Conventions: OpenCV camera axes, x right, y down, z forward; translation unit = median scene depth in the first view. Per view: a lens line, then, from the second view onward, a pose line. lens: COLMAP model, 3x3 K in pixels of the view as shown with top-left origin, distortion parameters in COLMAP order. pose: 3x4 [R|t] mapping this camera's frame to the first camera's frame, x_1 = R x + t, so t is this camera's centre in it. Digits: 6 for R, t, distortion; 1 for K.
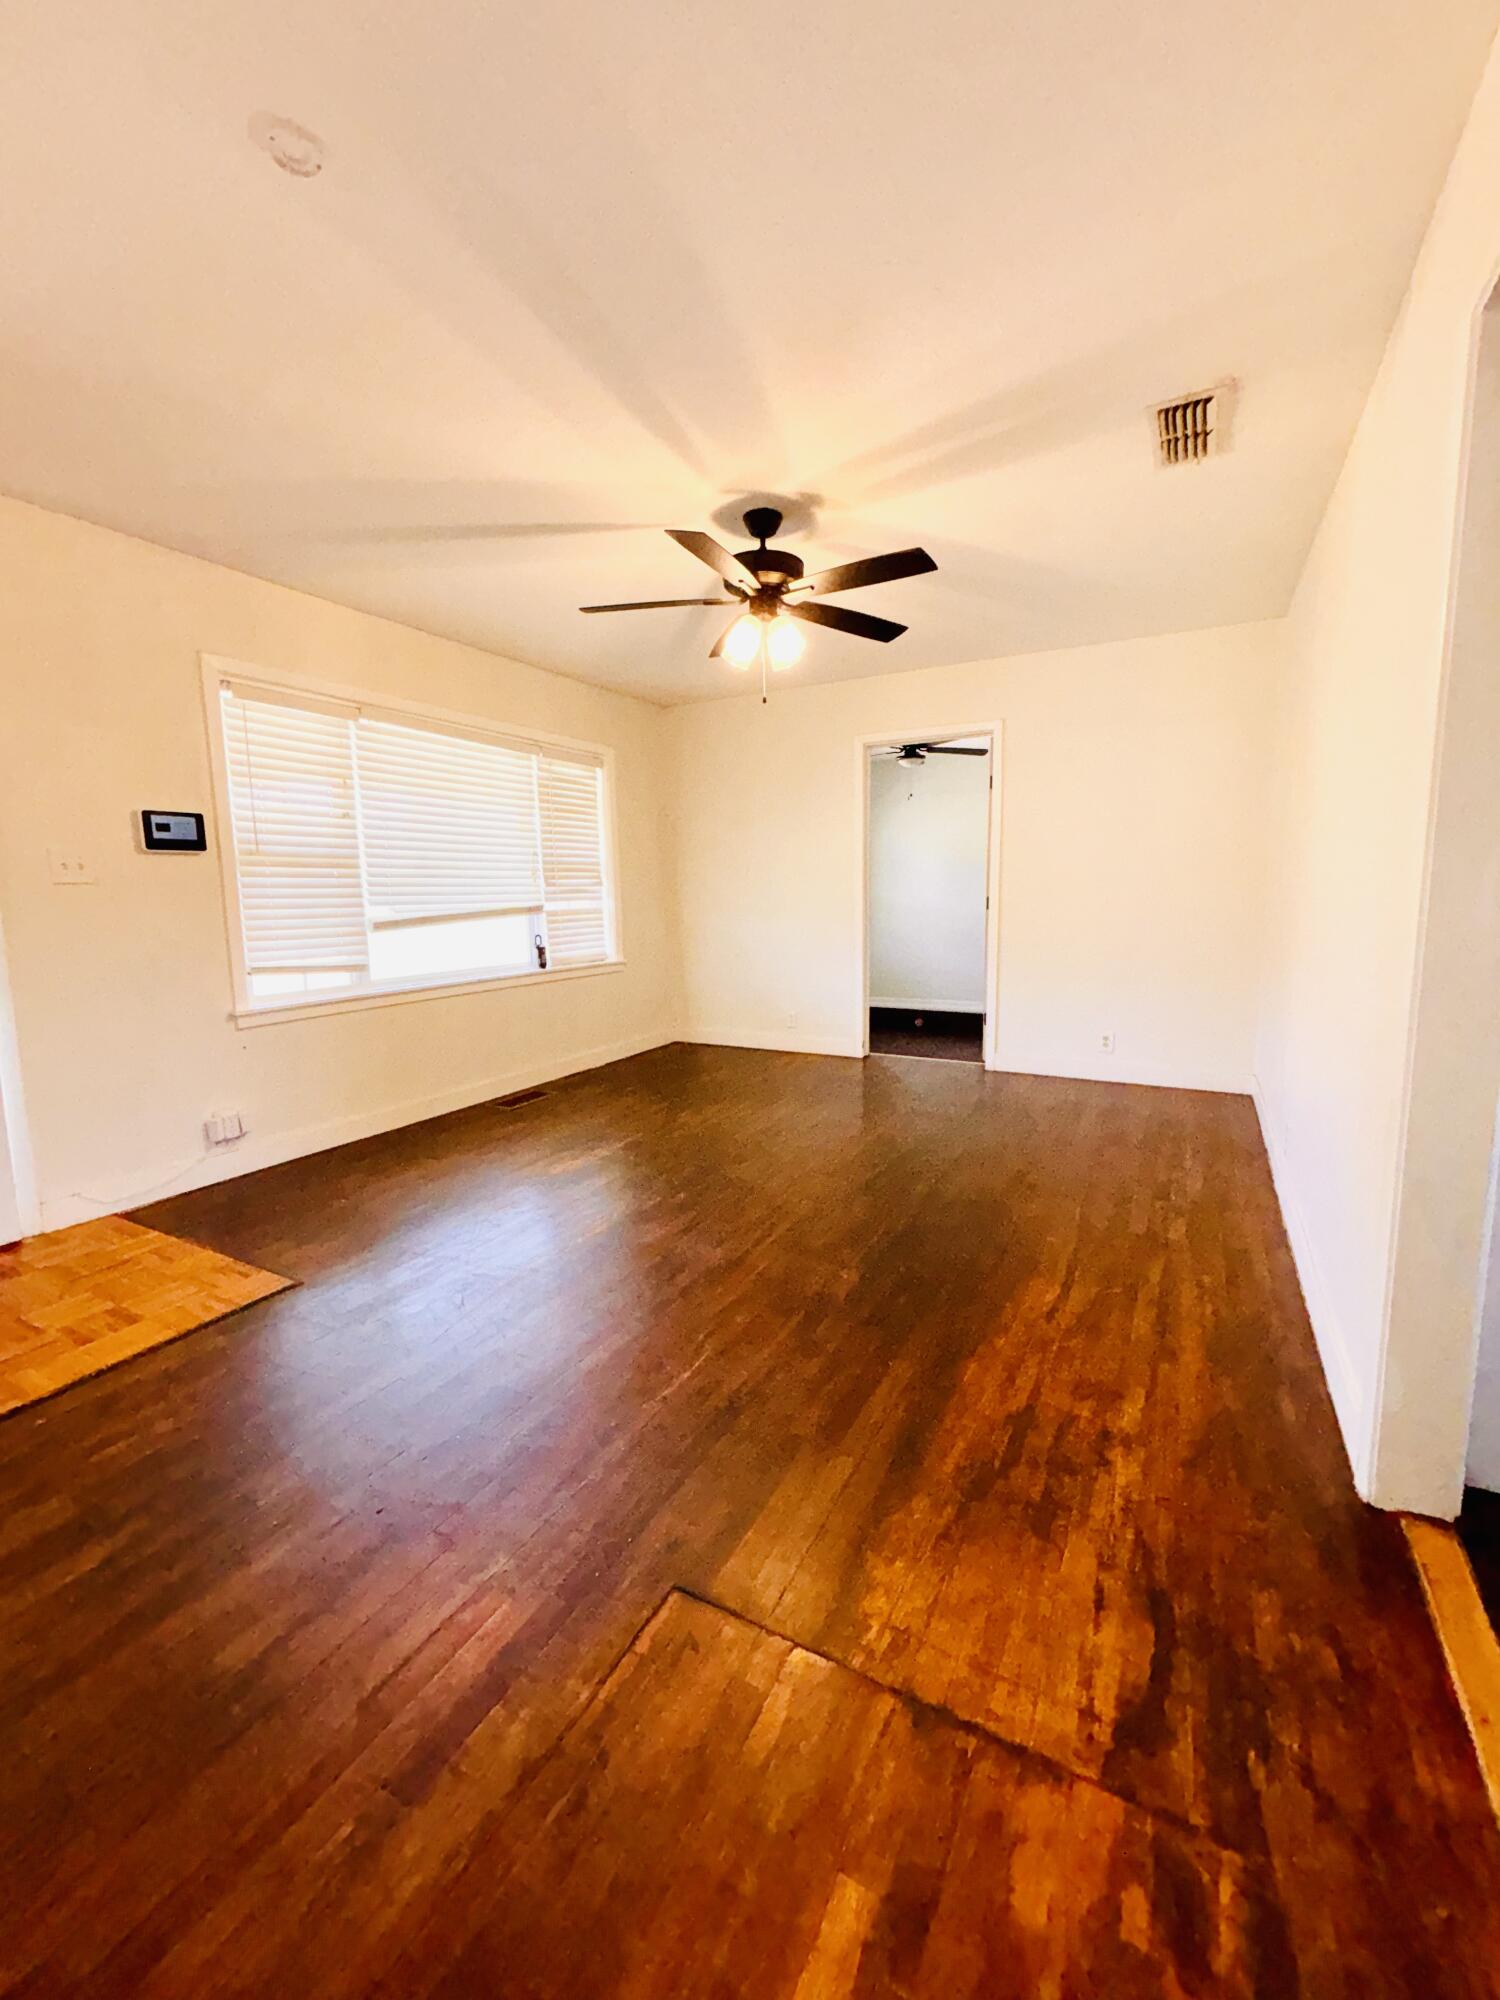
lens RADIAL K [[805.4, 0, 758.1], [0, 805.4, 994.8], [0, 0, 1]] dist [-0.001388, -0.000192]
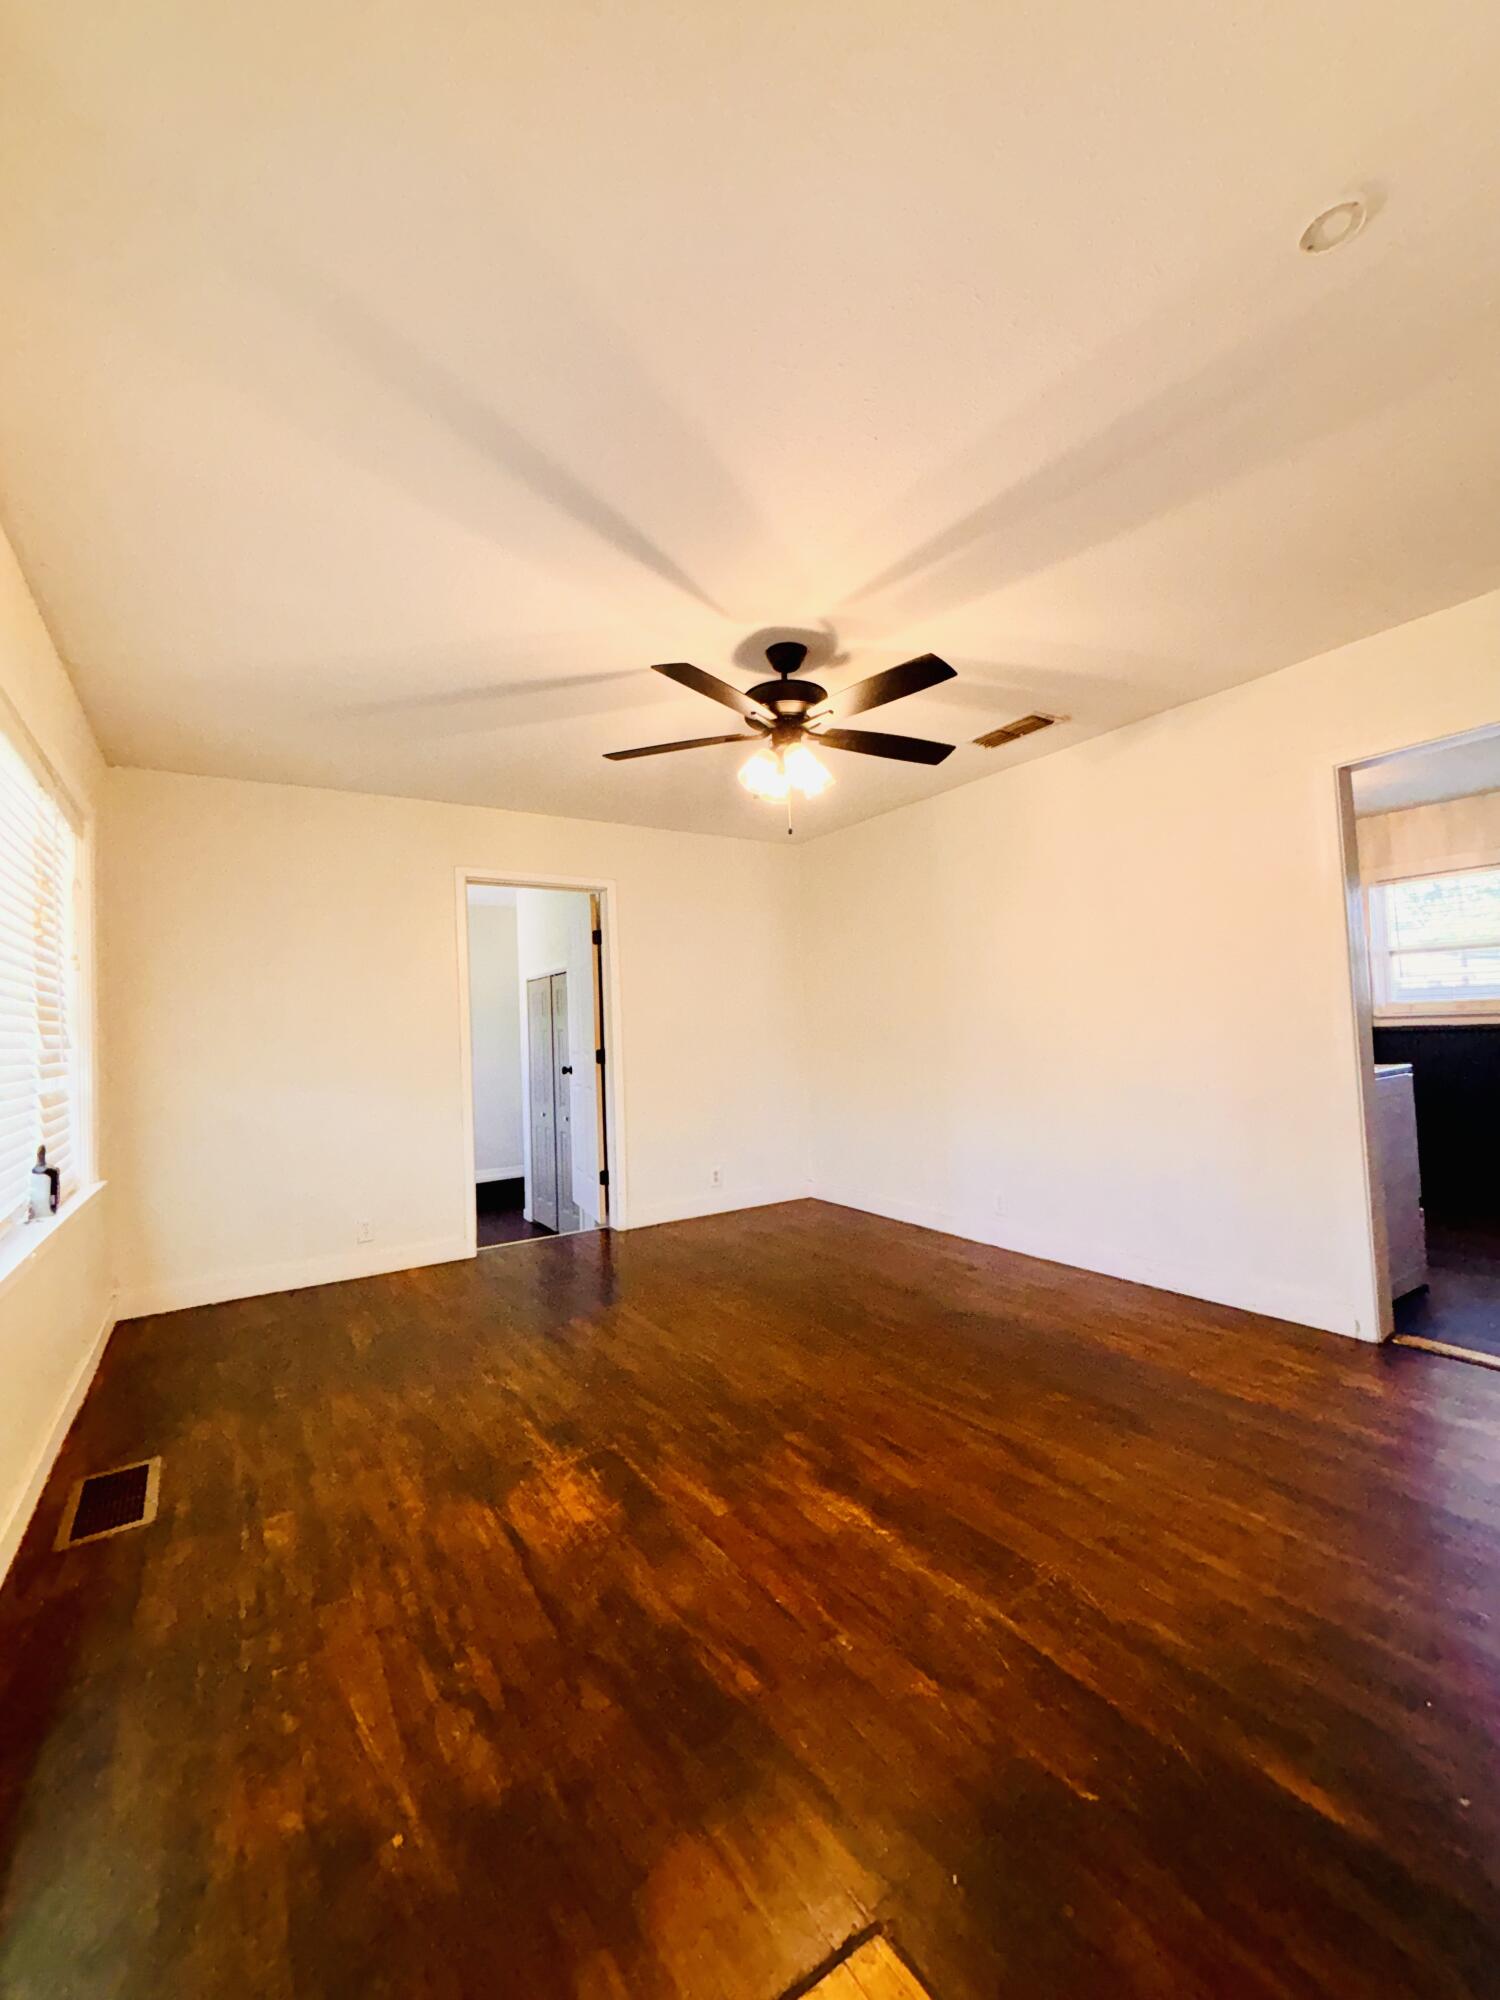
lens RADIAL K [[805.4, 0, 758.1], [0, 805.4, 994.8], [0, 0, 1]] dist [-0.001388, -0.000192]
pose [[0.485446, 0.033961, 0.873607, -0.833872], [0.147160, 0.981814, -0.119941, -0.073895], [-0.861792, 0.186785, 0.471620, 0.640239]]
